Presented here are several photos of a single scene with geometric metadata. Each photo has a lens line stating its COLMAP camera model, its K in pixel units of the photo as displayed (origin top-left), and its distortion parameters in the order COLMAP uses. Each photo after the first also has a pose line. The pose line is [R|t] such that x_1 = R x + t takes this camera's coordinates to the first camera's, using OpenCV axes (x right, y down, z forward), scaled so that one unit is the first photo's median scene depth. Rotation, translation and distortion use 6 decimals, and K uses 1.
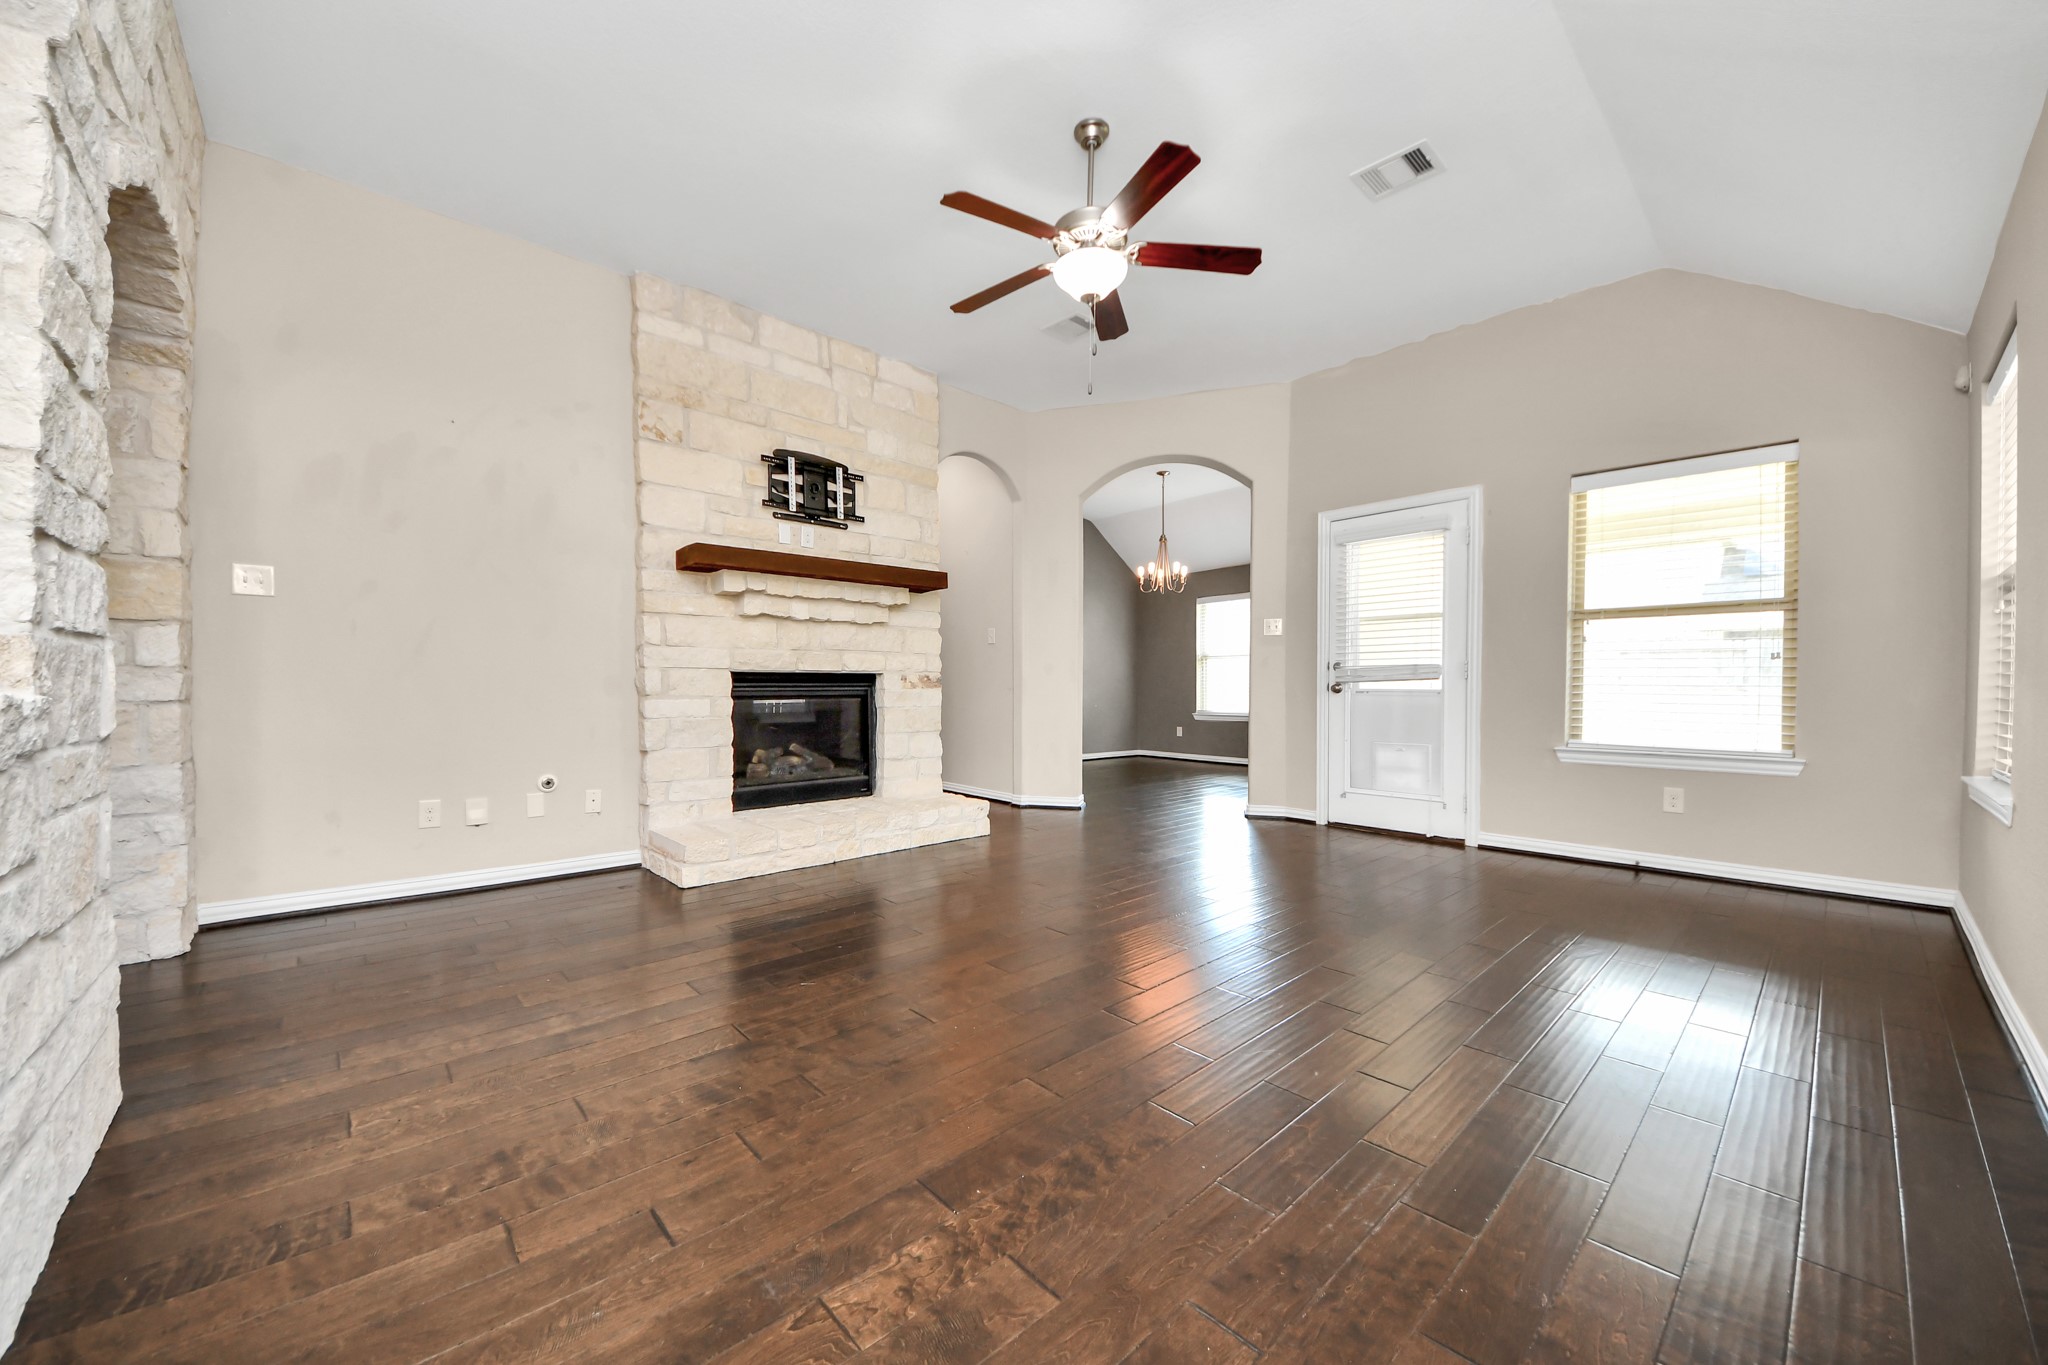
lens RADIAL K [[729.2, 0, 1021.2], [0, 729.2, 691.0], [0, 0, 1]] dist [0.023069, -0.015717]
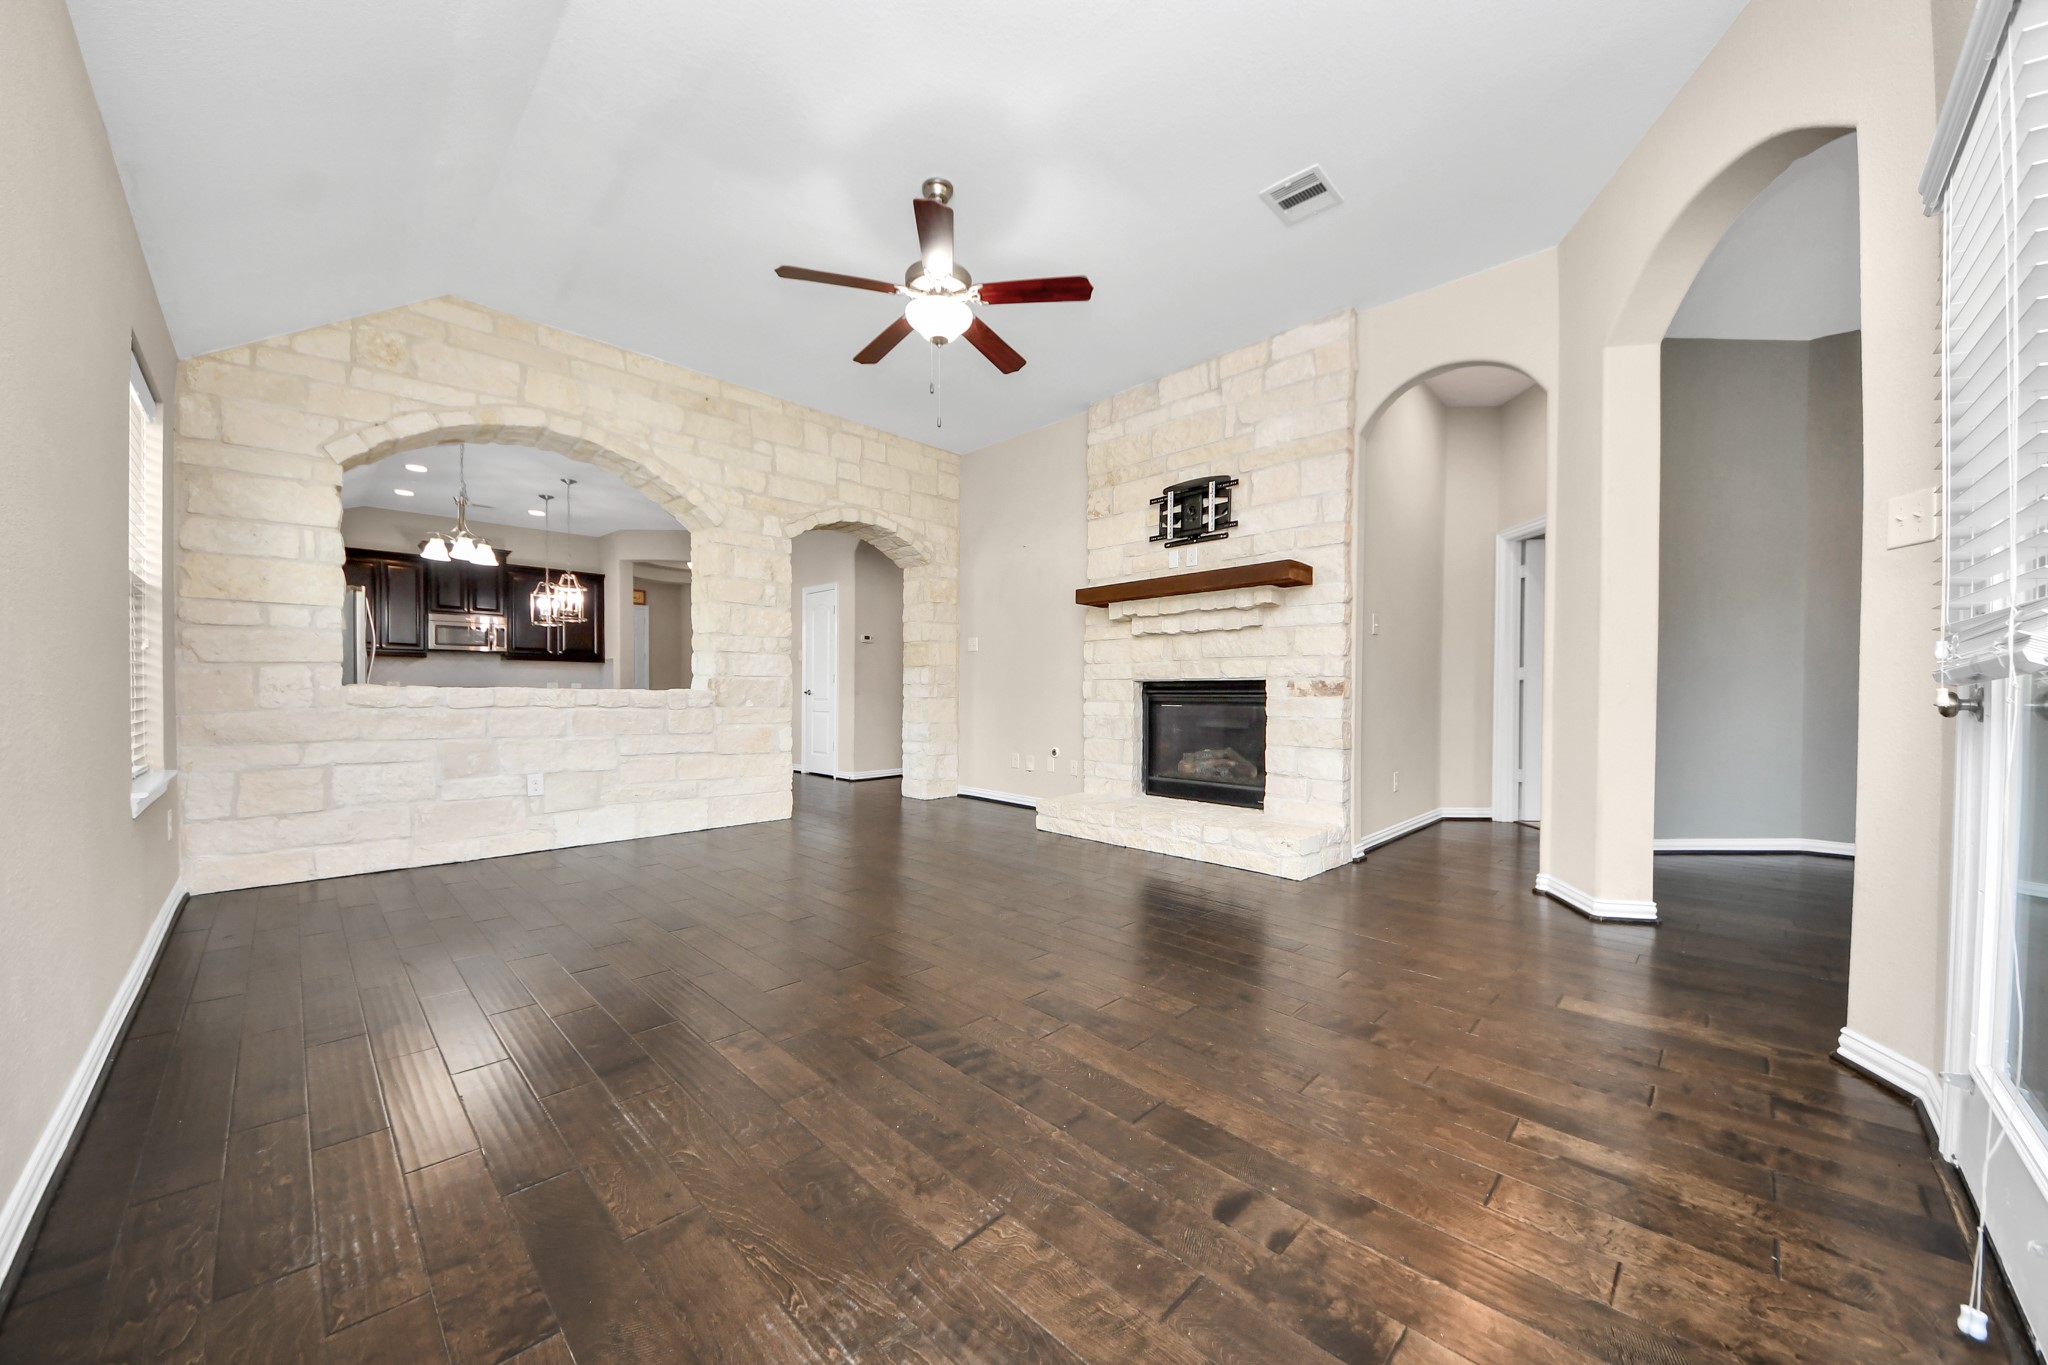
lens RADIAL K [[729.2, 0, 1021.2], [0, 729.2, 691.0], [0, 0, 1]] dist [0.023069, -0.015717]
pose [[0.053263, -0.001883, -0.998579, 0.772293], [-0.010162, 0.999945, -0.002428, -0.004702], [0.998529, 0.010277, 0.053241, 0.682742]]
